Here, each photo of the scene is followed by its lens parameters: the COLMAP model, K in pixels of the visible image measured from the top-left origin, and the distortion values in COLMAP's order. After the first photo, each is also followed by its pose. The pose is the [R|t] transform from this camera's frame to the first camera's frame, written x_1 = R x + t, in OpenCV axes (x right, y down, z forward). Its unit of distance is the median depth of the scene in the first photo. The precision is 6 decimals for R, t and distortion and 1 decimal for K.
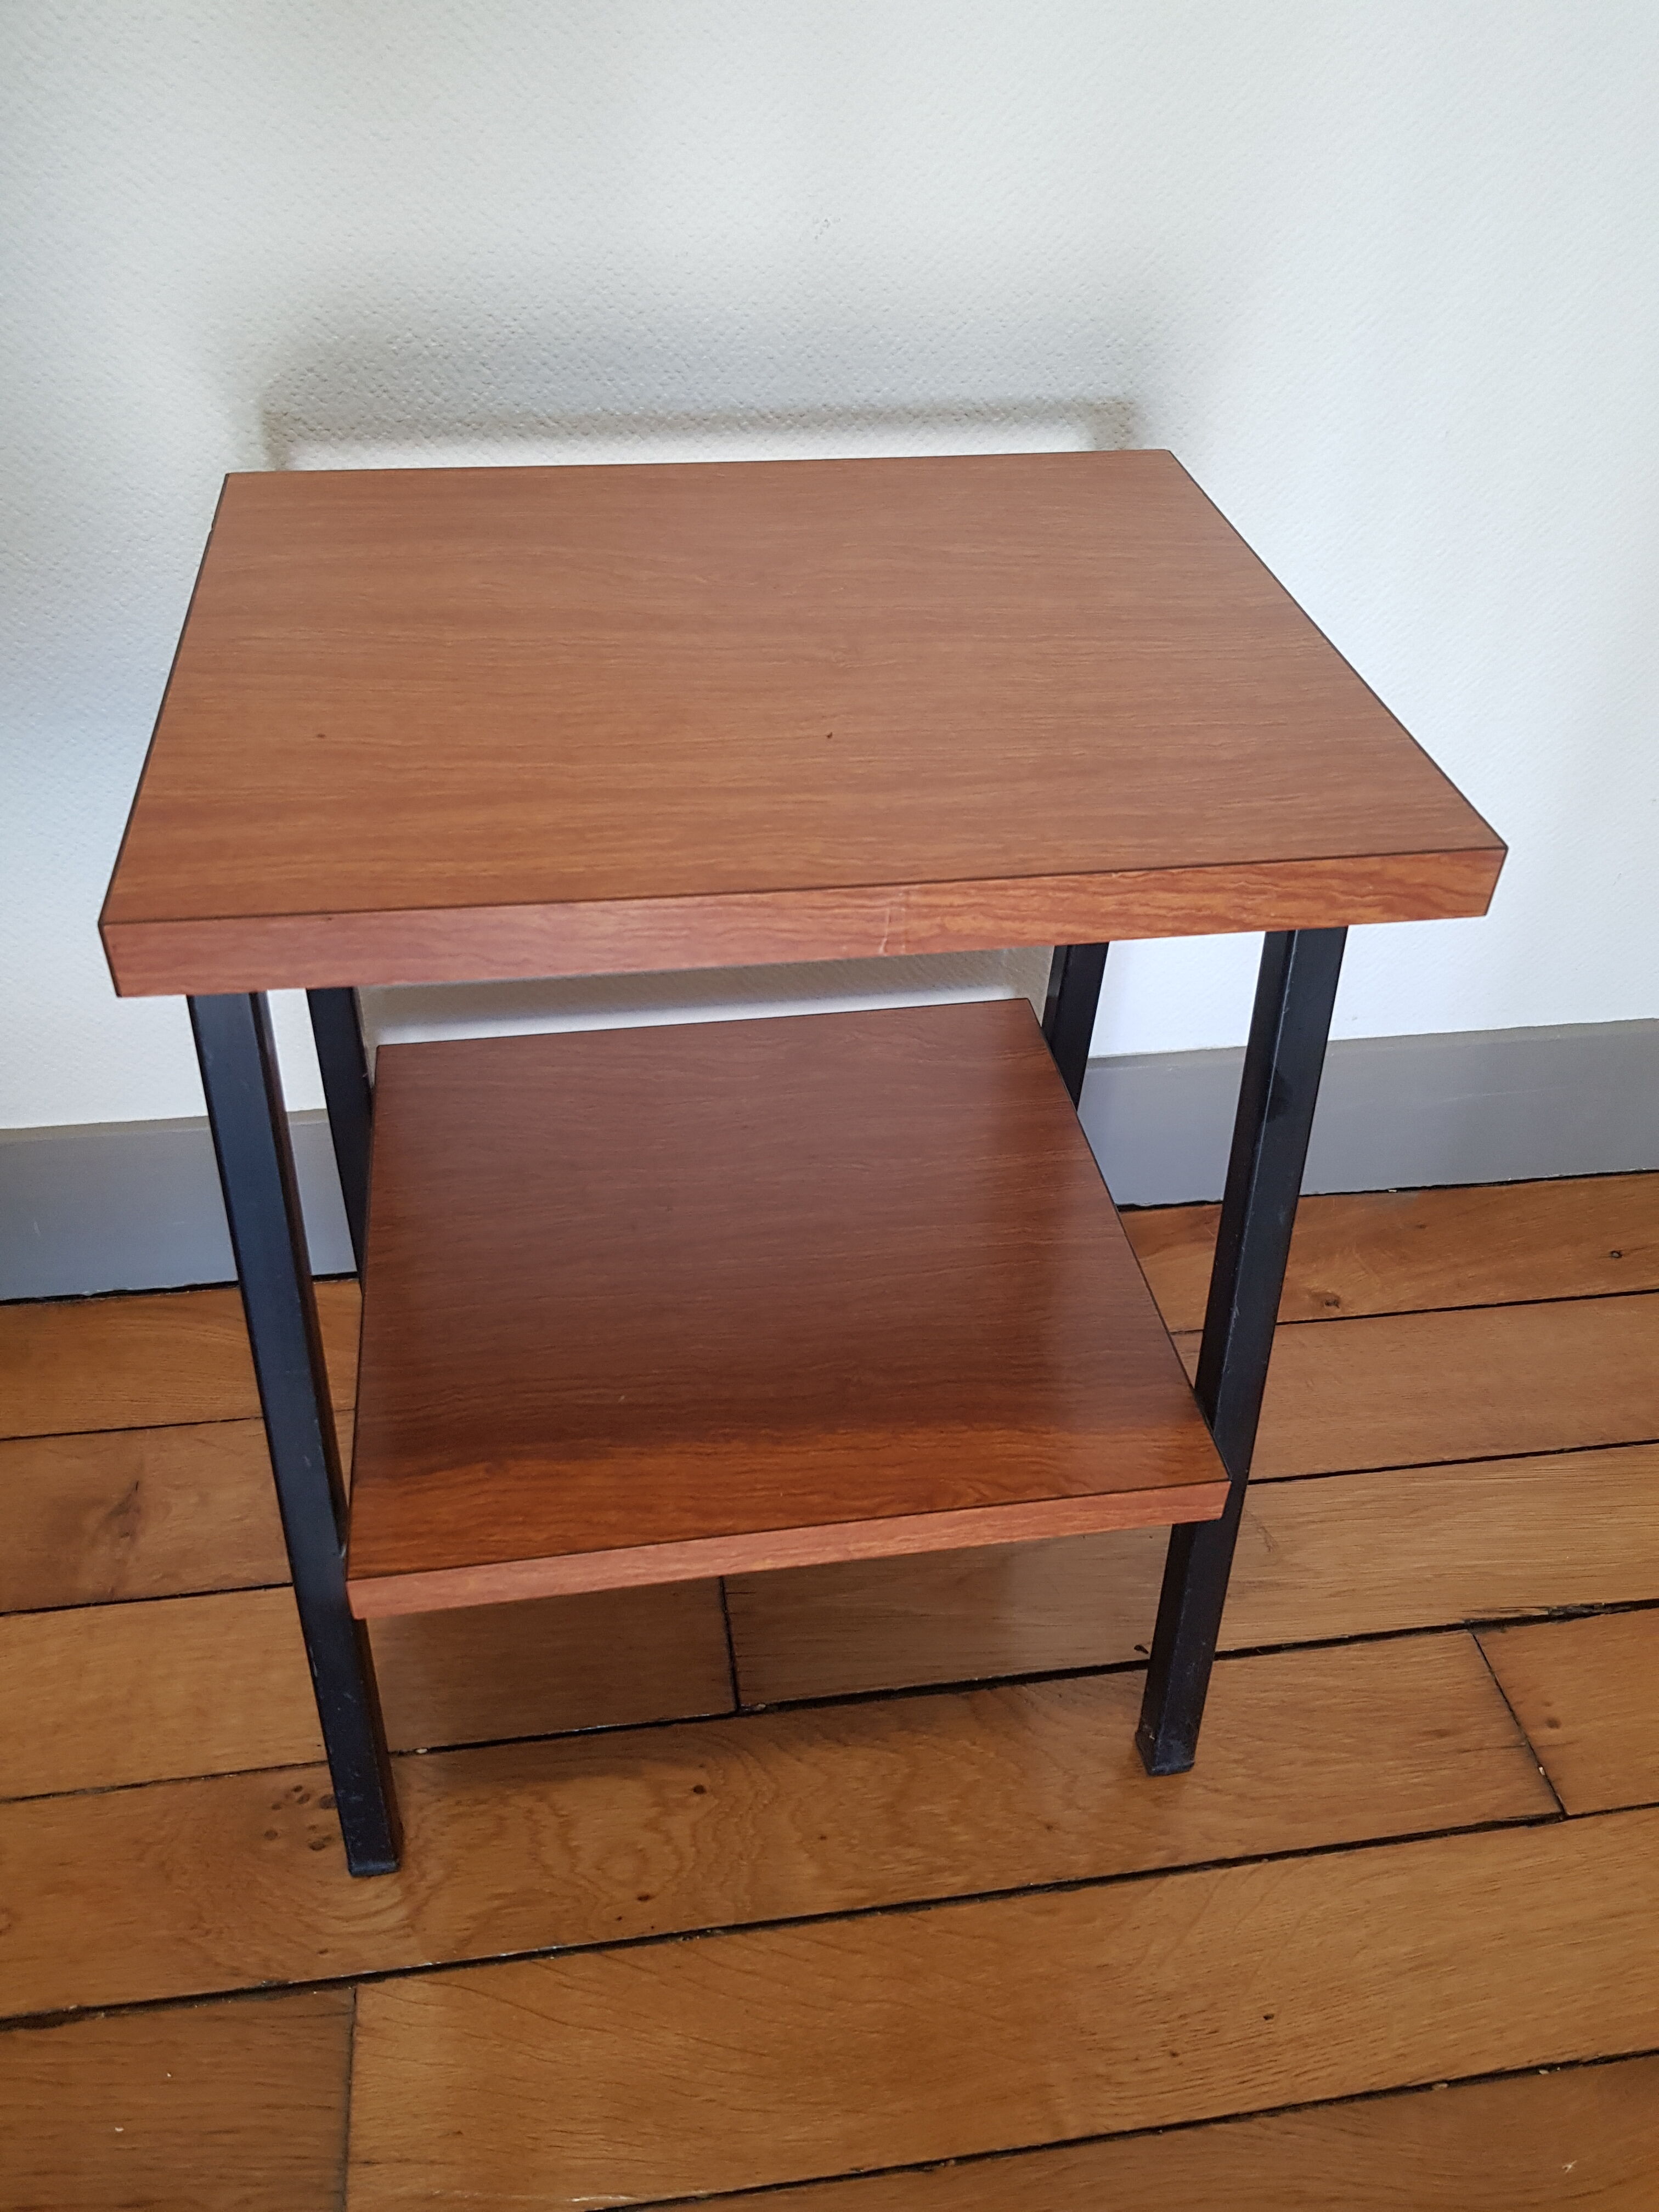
lens RADIAL K [[1762.8, 0, 823.2], [0, 1762.8, 1098.1], [0, 0, 1]] dist [0.039553, -0.072013]
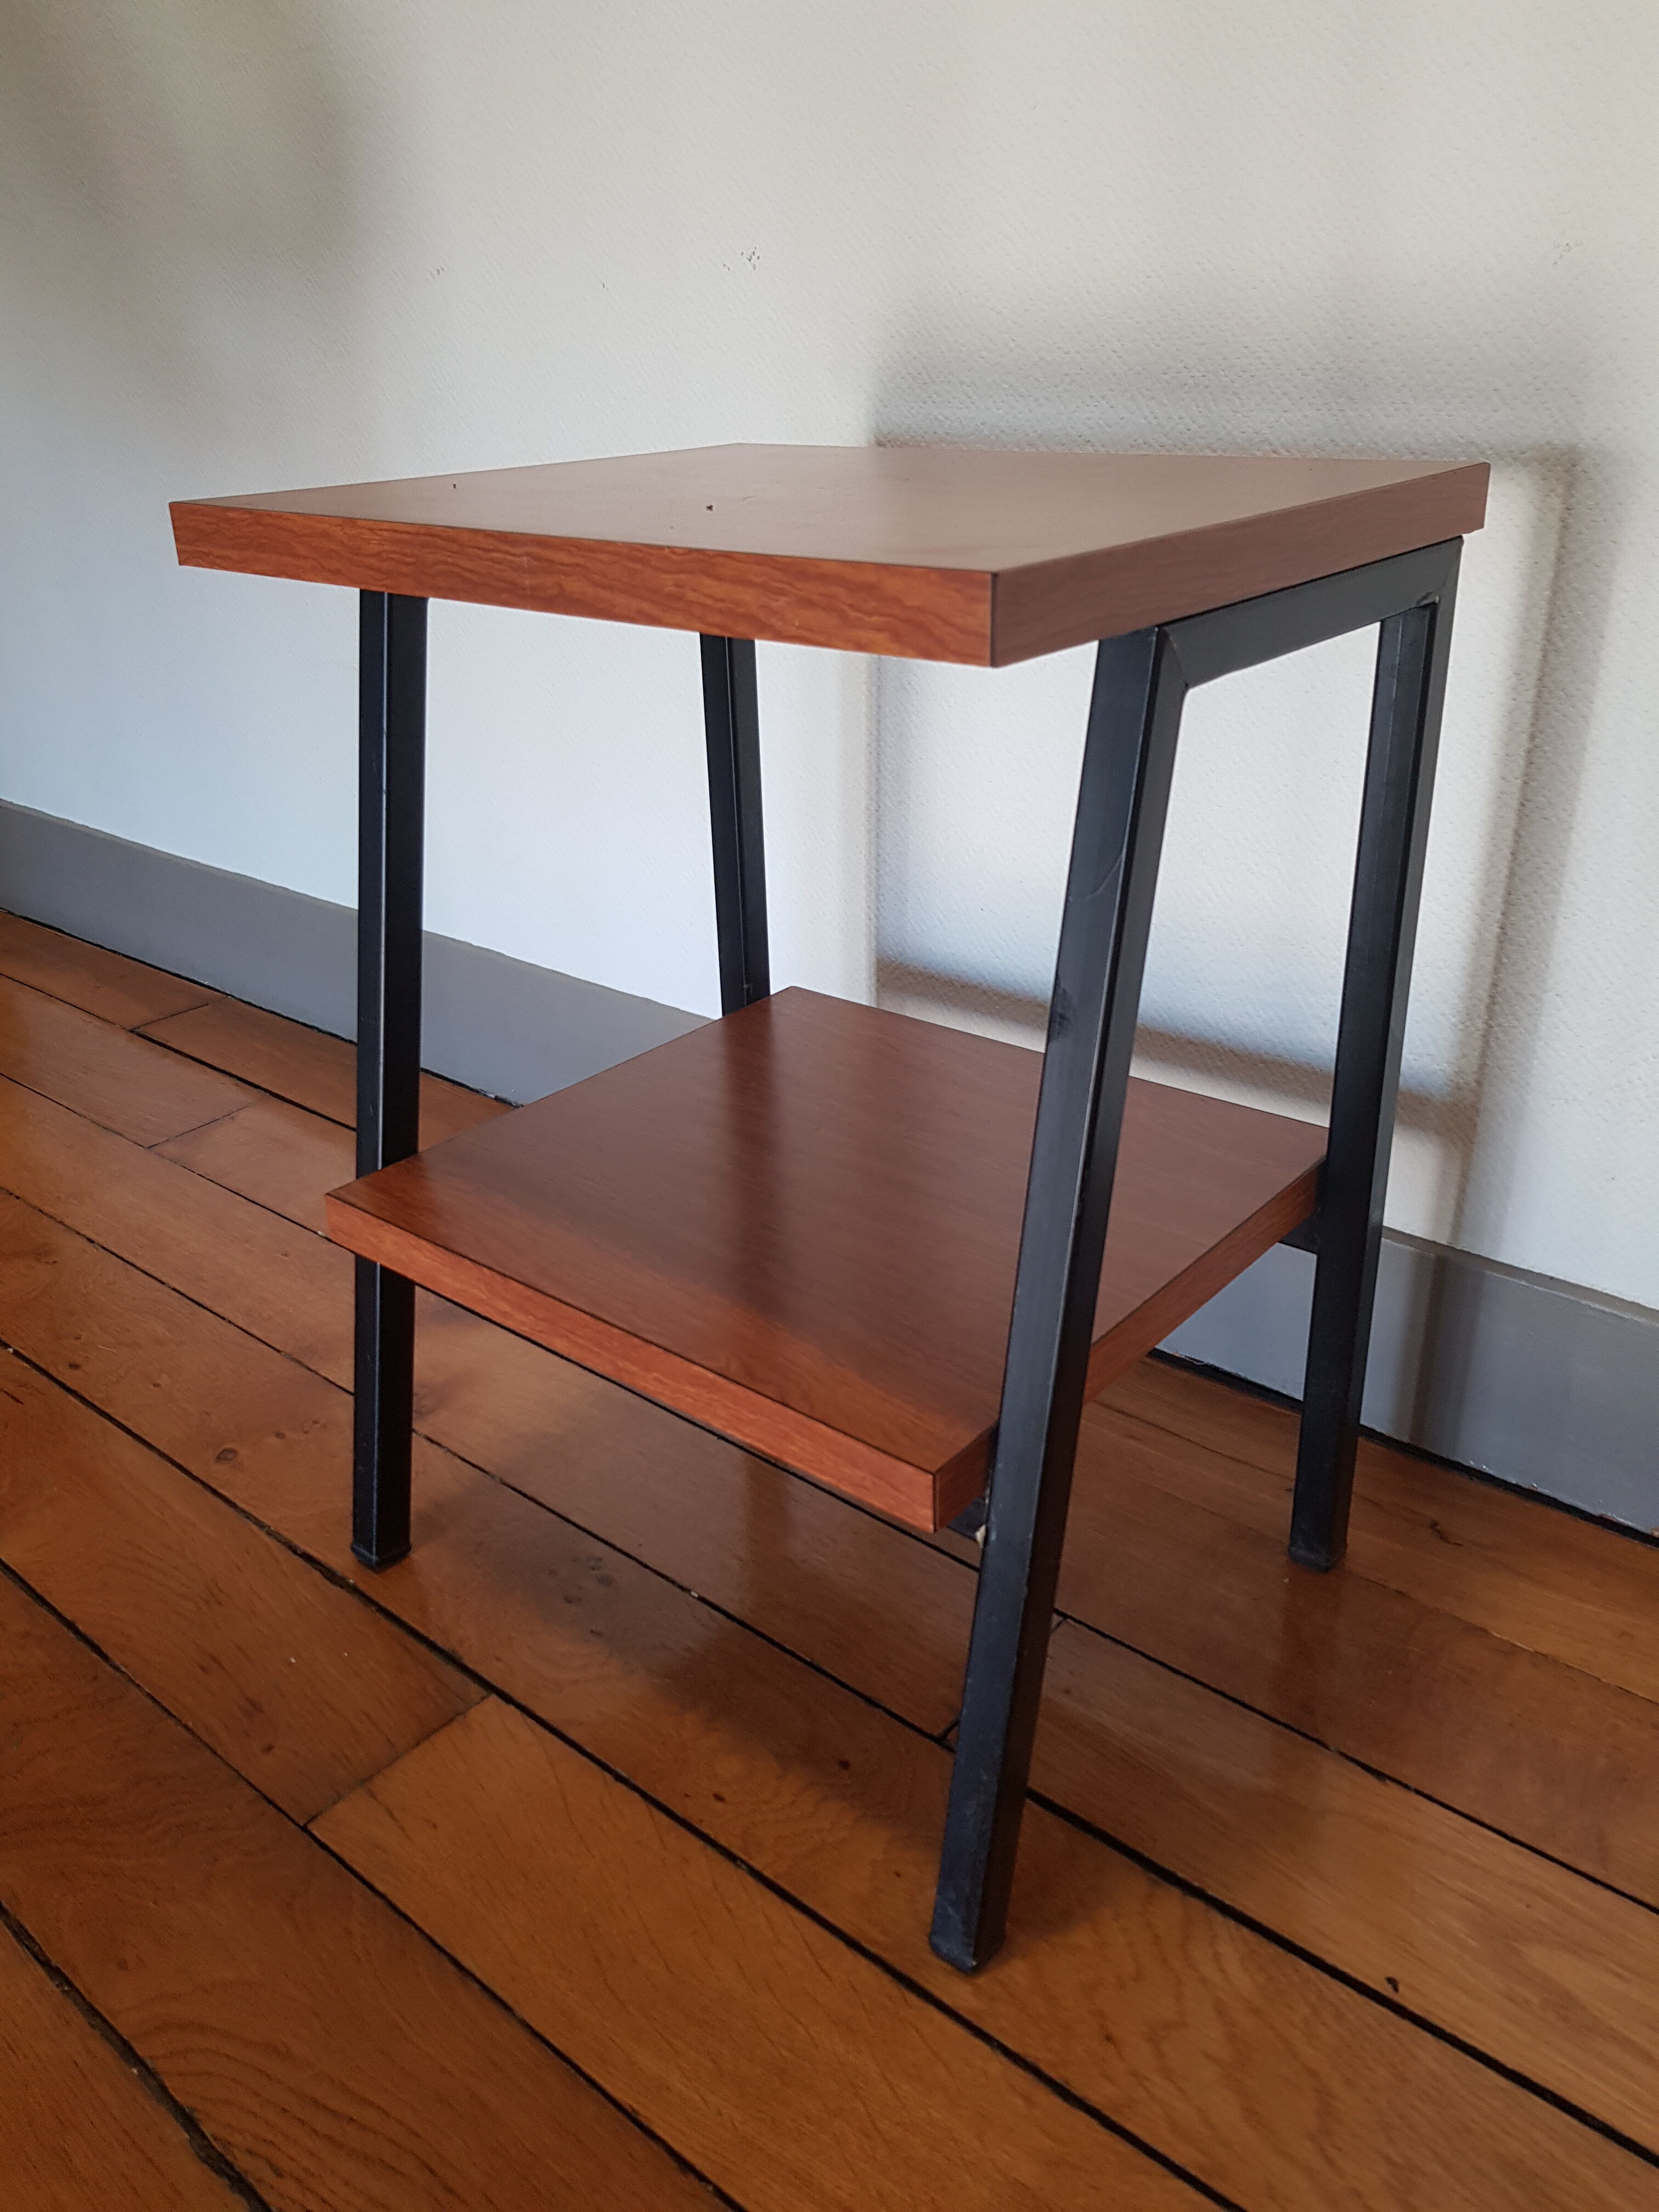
lens RADIAL K [[1762.8, 0, 823.4], [0, 1762.8, 1089.1], [0, 0, 1]] dist [0.039553, -0.072013]
pose [[0.646139, 0.256773, -0.718729, 0.526358], [-0.441342, 0.893996, -0.077379, 0.161280], [0.622673, 0.367203, 0.690971, 0.239518]]
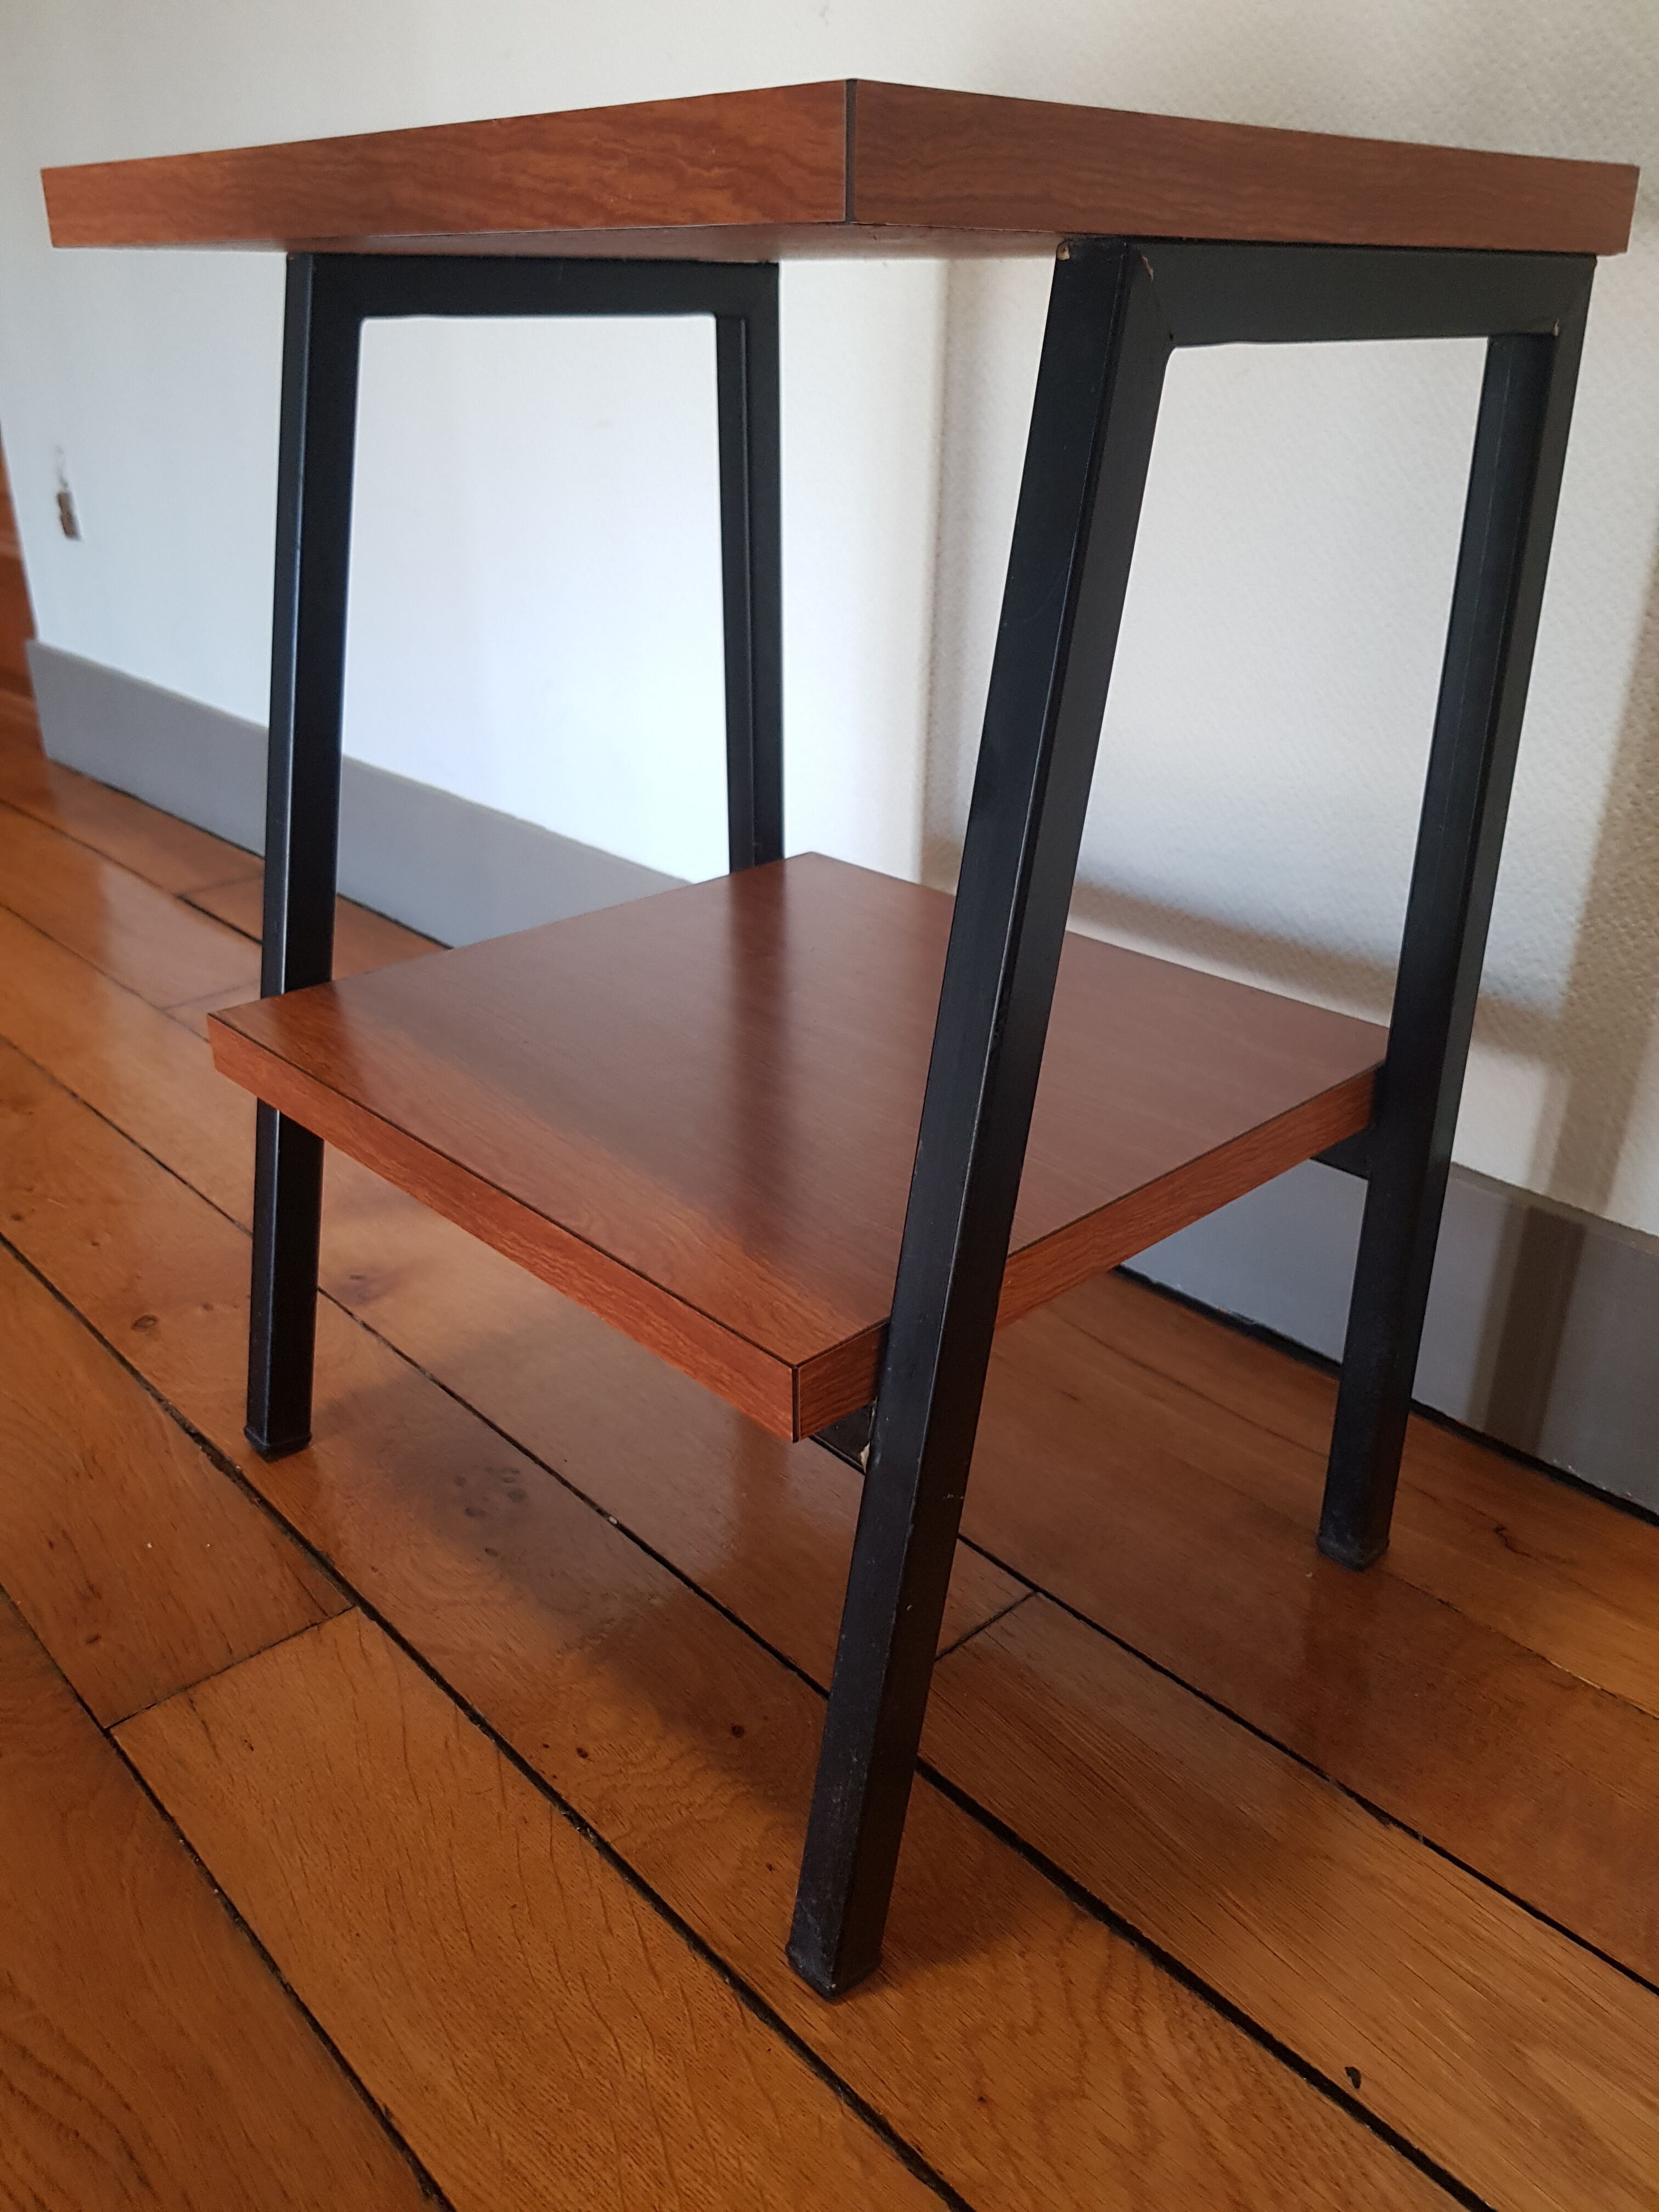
lens RADIAL K [[1762.8, 0, 838.3], [0, 1762.8, 1088.2], [0, 0, 1]] dist [0.039553, -0.072013]
pose [[0.556500, 0.308473, -0.771461, 0.495457], [-0.514984, 0.856712, -0.028927, 0.157899], [0.651996, 0.413388, 0.635619, 0.444203]]
